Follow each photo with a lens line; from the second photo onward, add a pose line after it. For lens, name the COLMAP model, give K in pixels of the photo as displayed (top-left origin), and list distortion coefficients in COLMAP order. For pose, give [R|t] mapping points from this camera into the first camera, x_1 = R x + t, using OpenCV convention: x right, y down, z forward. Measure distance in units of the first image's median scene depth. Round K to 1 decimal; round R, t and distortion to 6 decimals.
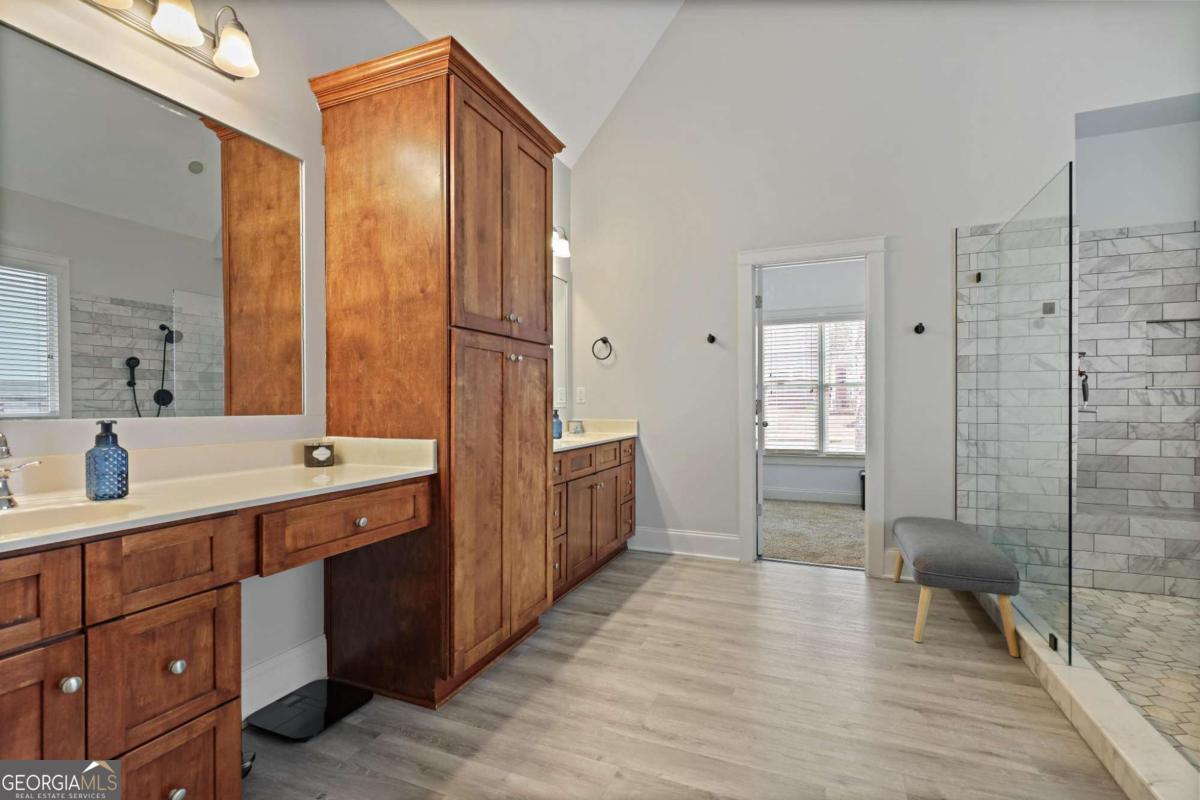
lens RADIAL K [[544.5, 0, 599.6], [0, 544.5, 409.5], [0, 0, 1]] dist [-0.003426, 0.000538]
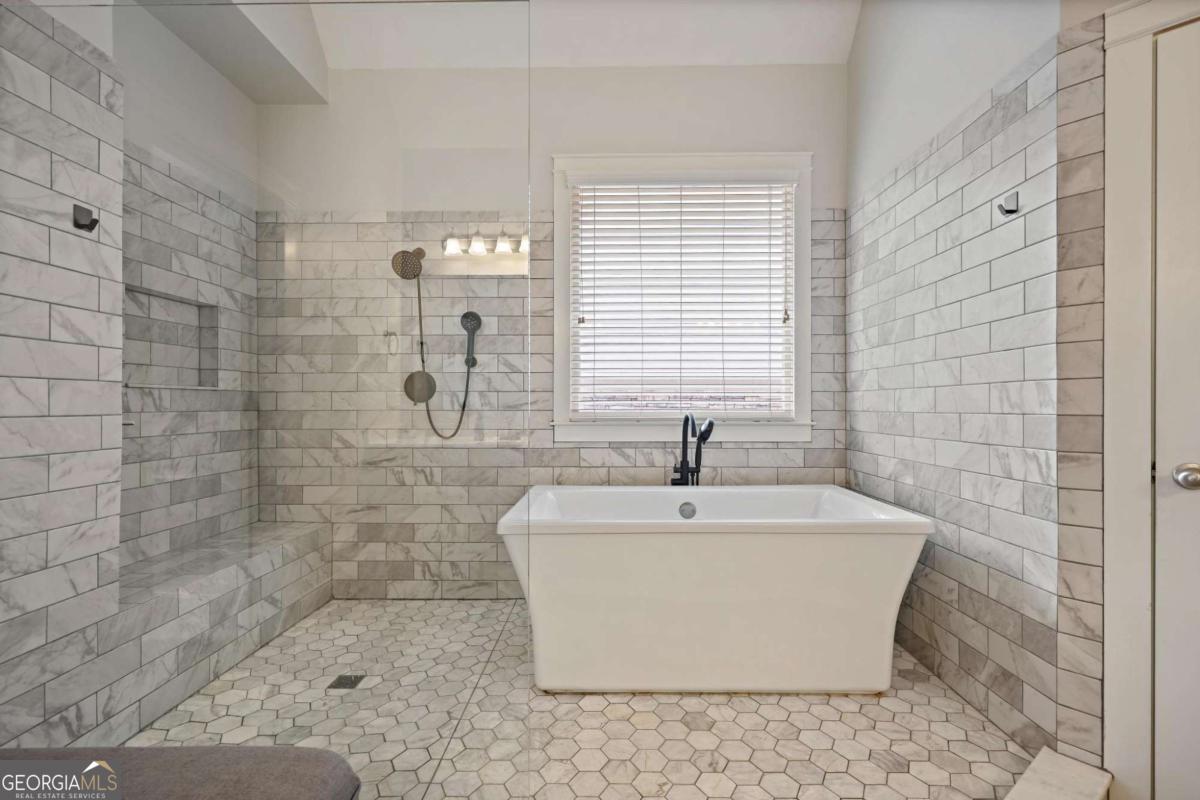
lens RADIAL K [[544.5, 0, 607.7], [0, 544.5, 404.0], [0, 0, 1]] dist [-0.003426, 0.000538]
pose [[-0.376218, 0.005168, 0.926517, 0.228081], [0.012698, 0.999919, -0.000421, -0.012477], [-0.926444, 0.011607, -0.376253, 0.915488]]
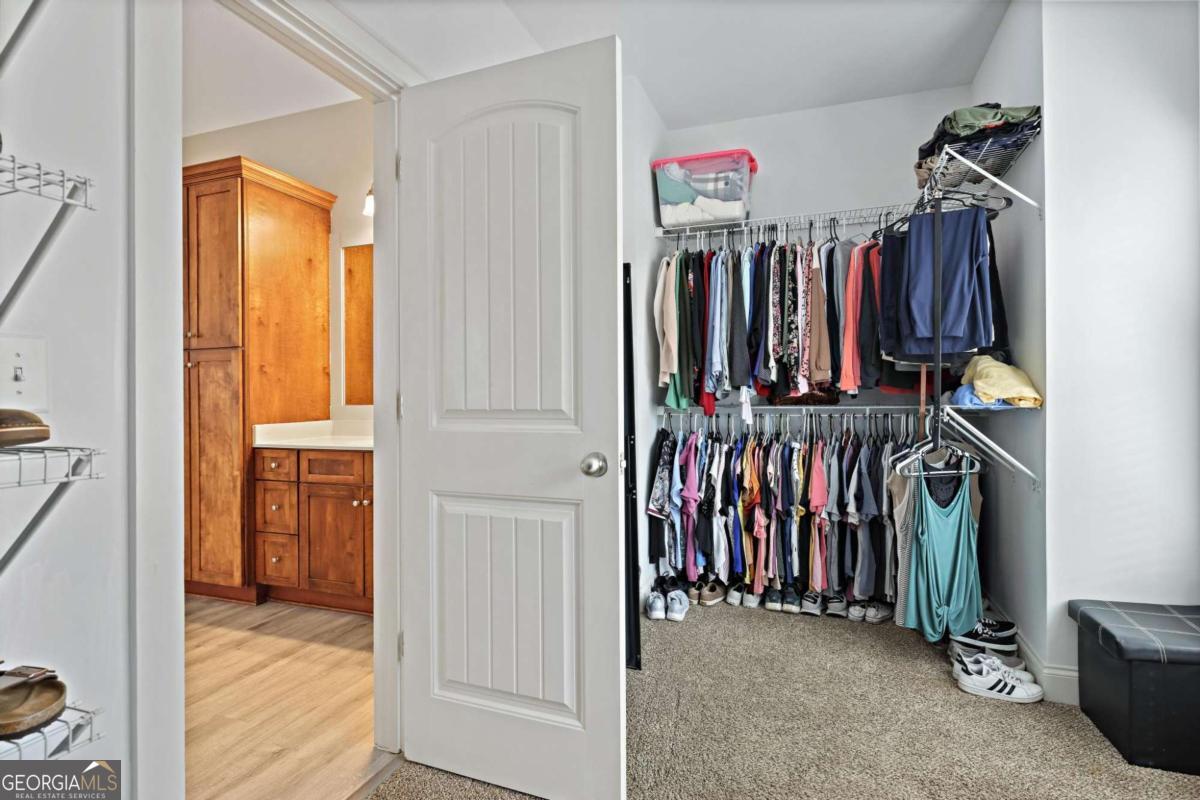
lens RADIAL K [[604.7, 0, 598.7], [0, 604.7, 394.2], [0, 0, 1]] dist [-0.000421, 0.000016]
pose [[0.048699, 0.002229, -0.998811, 1.211757], [-0.006802, 0.999975, 0.001900, -0.032244], [0.998790, 0.006701, 0.048713, 1.743313]]
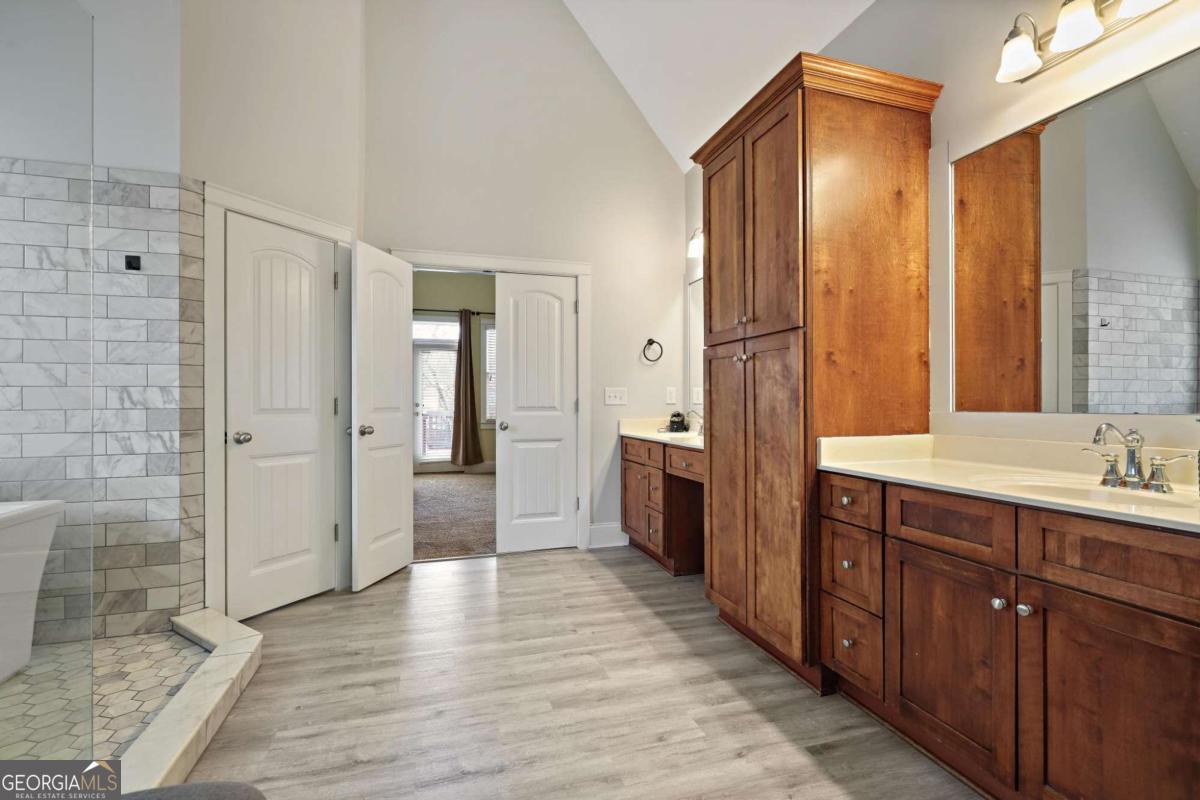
lens RADIAL K [[544.5, 0, 601.2], [0, 544.5, 400.5], [0, 0, 1]] dist [-0.003426, 0.000538]
pose [[-0.764618, 0.004423, -0.644468, 0.659855], [-0.003215, 0.999938, 0.010678, -0.022174], [0.644475, 0.010236, -0.764557, 1.483440]]
